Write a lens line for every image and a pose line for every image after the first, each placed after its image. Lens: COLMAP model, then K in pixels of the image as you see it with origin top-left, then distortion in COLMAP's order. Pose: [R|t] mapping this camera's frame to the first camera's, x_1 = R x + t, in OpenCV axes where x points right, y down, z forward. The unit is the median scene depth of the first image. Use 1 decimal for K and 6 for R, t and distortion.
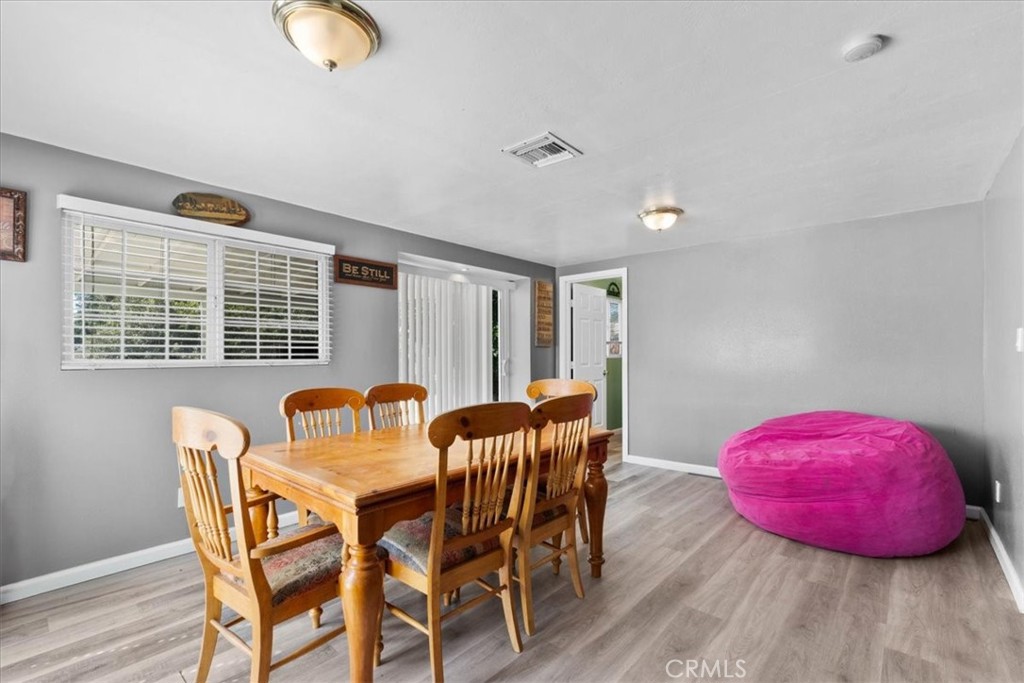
lens RADIAL K [[457.7, 0, 513.6], [0, 457.7, 343.4], [0, 0, 1]] dist [-0.000544, 0.000003]
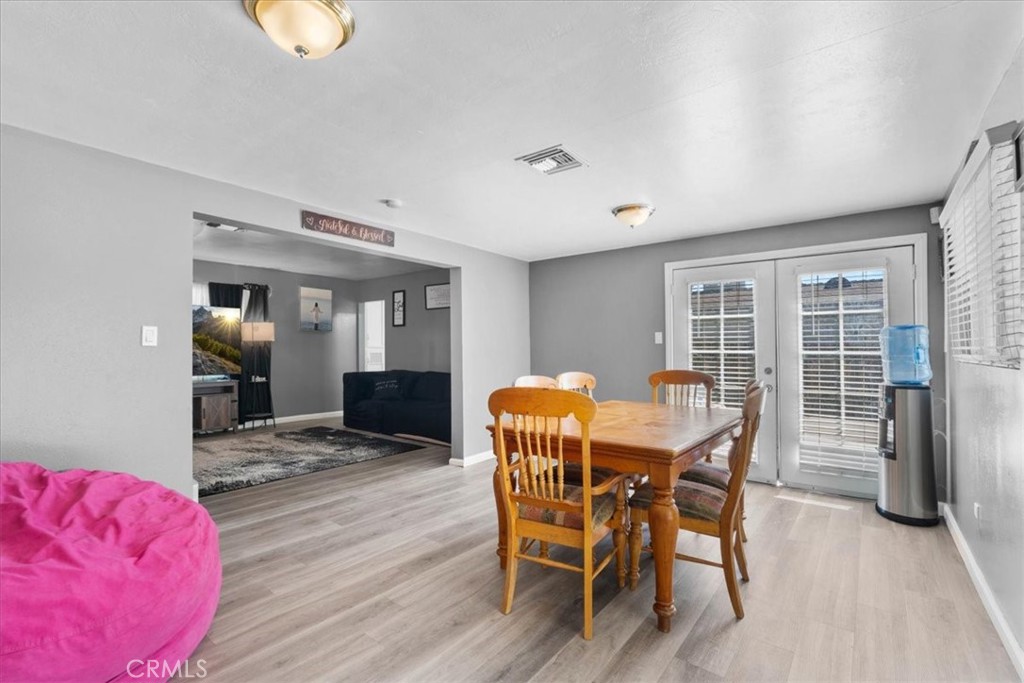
lens RADIAL K [[457.7, 0, 513.6], [0, 457.7, 343.4], [0, 0, 1]] dist [-0.000544, 0.000003]
pose [[-0.998673, 0.001312, -0.051477, 0.214989], [0.003131, 0.999373, -0.035264, 0.049903], [0.051399, -0.035379, -0.998051, 2.049441]]
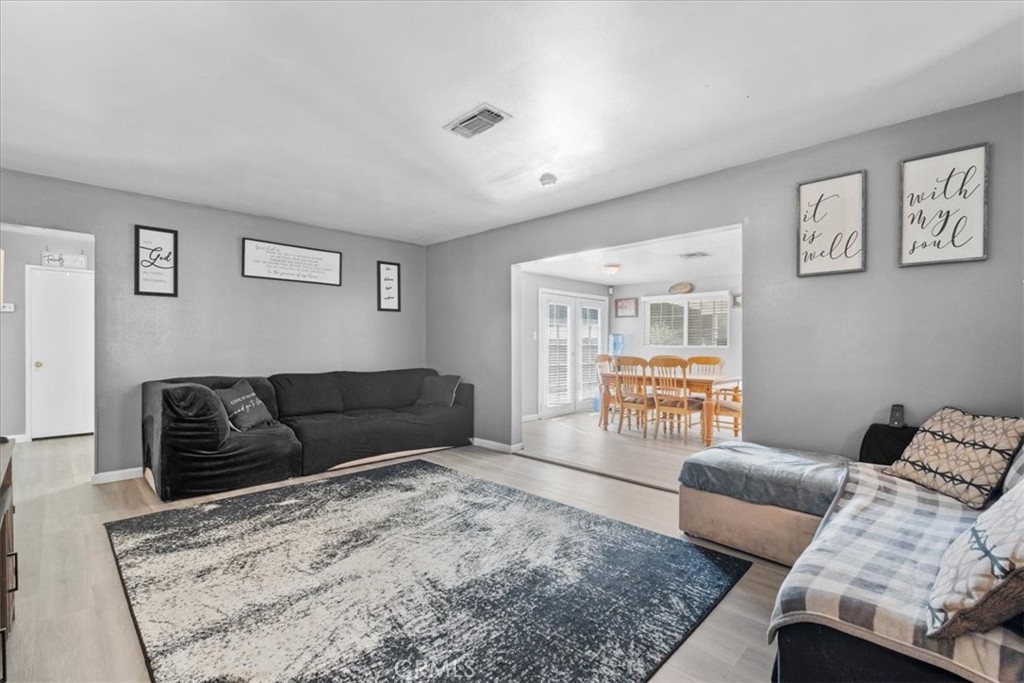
lens RADIAL K [[457.7, 0, 513.6], [0, 457.7, 343.4], [0, 0, 1]] dist [-0.000544, 0.000003]
pose [[-0.066995, 0.001272, -0.997753, 2.448234], [0.019472, 0.999810, -0.000032, 0.012685], [0.997563, -0.019430, -0.067007, 0.219211]]
